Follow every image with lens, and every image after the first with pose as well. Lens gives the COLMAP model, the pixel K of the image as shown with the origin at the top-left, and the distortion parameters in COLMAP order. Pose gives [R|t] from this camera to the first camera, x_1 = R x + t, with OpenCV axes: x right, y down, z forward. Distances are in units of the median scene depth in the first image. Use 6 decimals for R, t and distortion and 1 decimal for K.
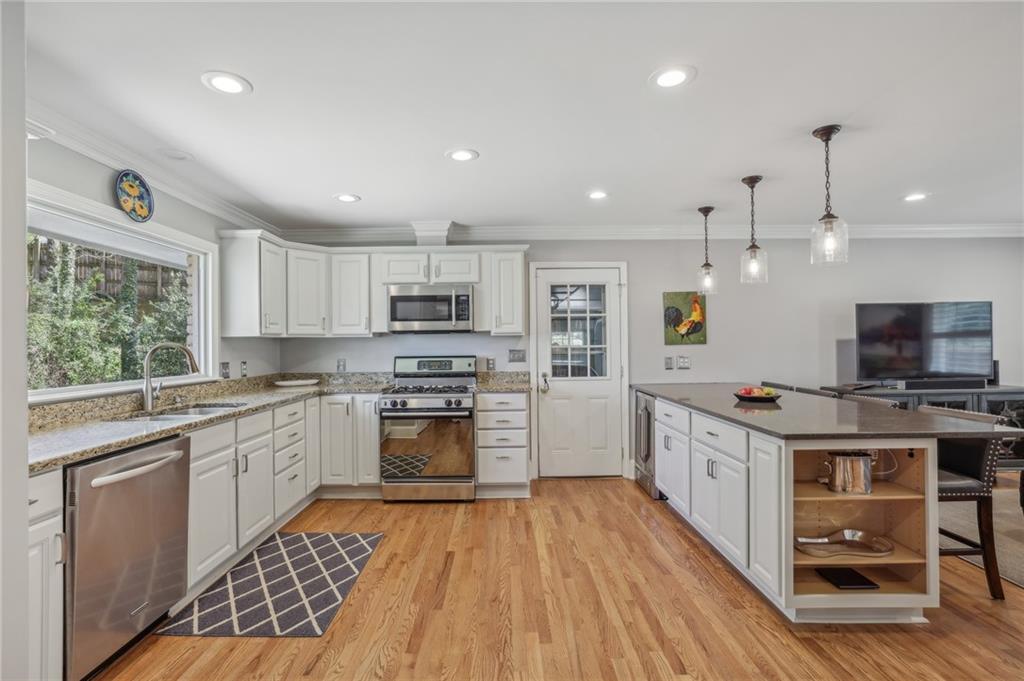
lens RADIAL K [[477.3, 0, 502.1], [0, 477.3, 341.4], [0, 0, 1]] dist [-0.016868, 0.001453]
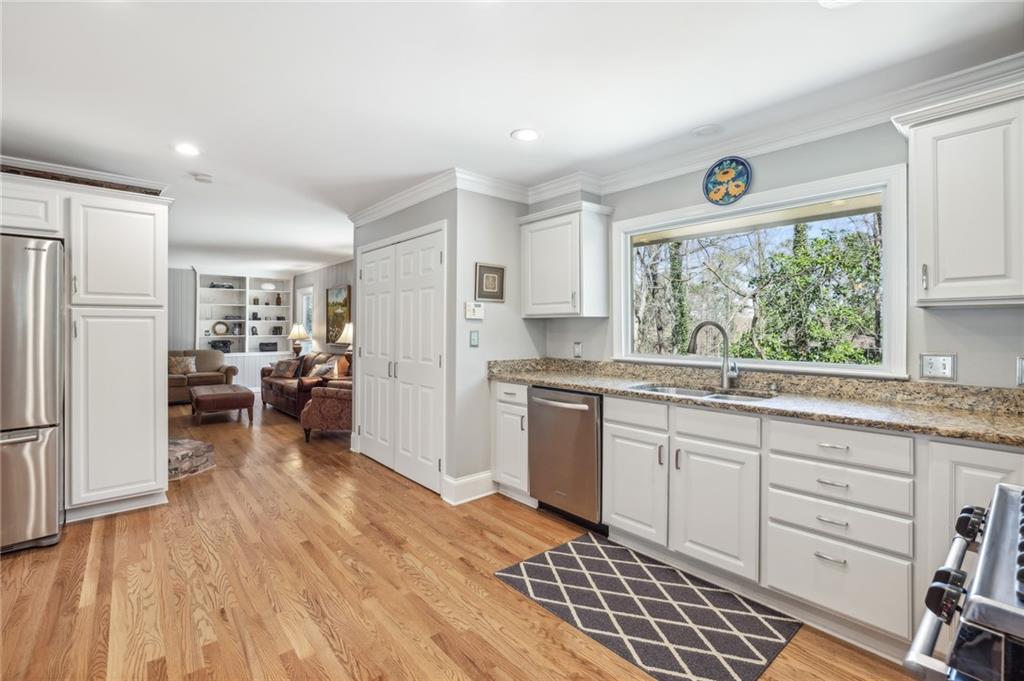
lens RADIAL K [[461.9, 0, 506.6], [0, 461.9, 325.6], [0, 0, 1]] dist [-0.034142, 0.001852]
pose [[-0.763377, 0.004242, -0.645939, 0.172481], [0.007726, 0.999967, -0.002563, 0.007542], [0.645907, -0.006947, -0.763385, 1.021370]]
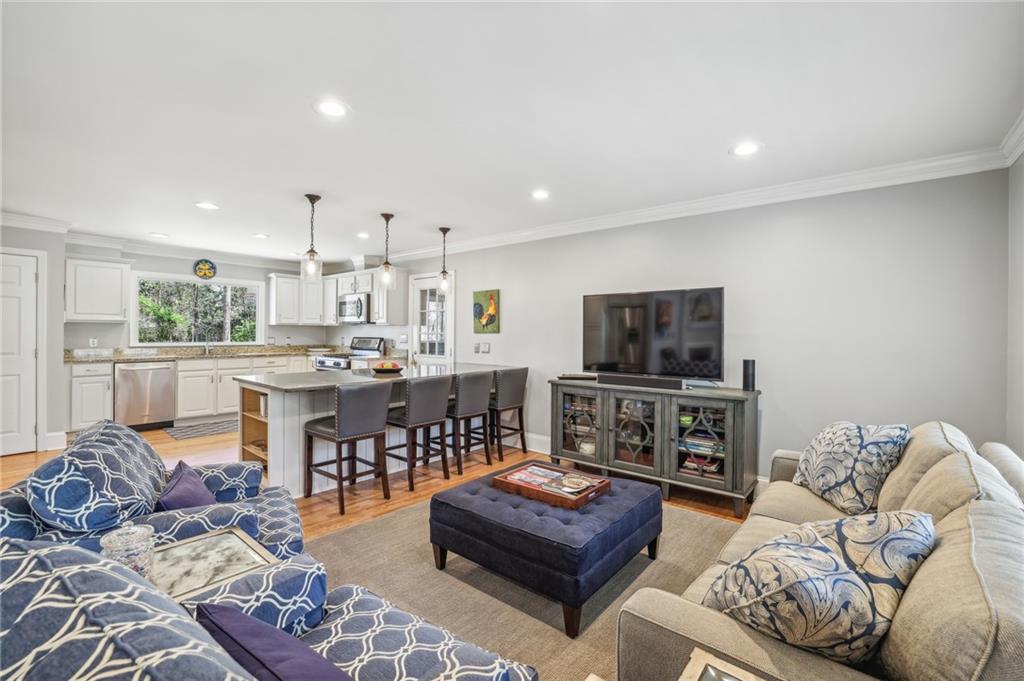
lens RADIAL K [[440.2, 0, 510.2], [0, 440.2, 332.8], [0, 0, 1]] dist [-0.023943, 0.004661]
pose [[0.759613, 0.017529, -0.650140, 1.392996], [-0.012021, 0.999844, 0.012912, -0.011595], [0.650265, -0.001993, 0.759705, 0.203942]]
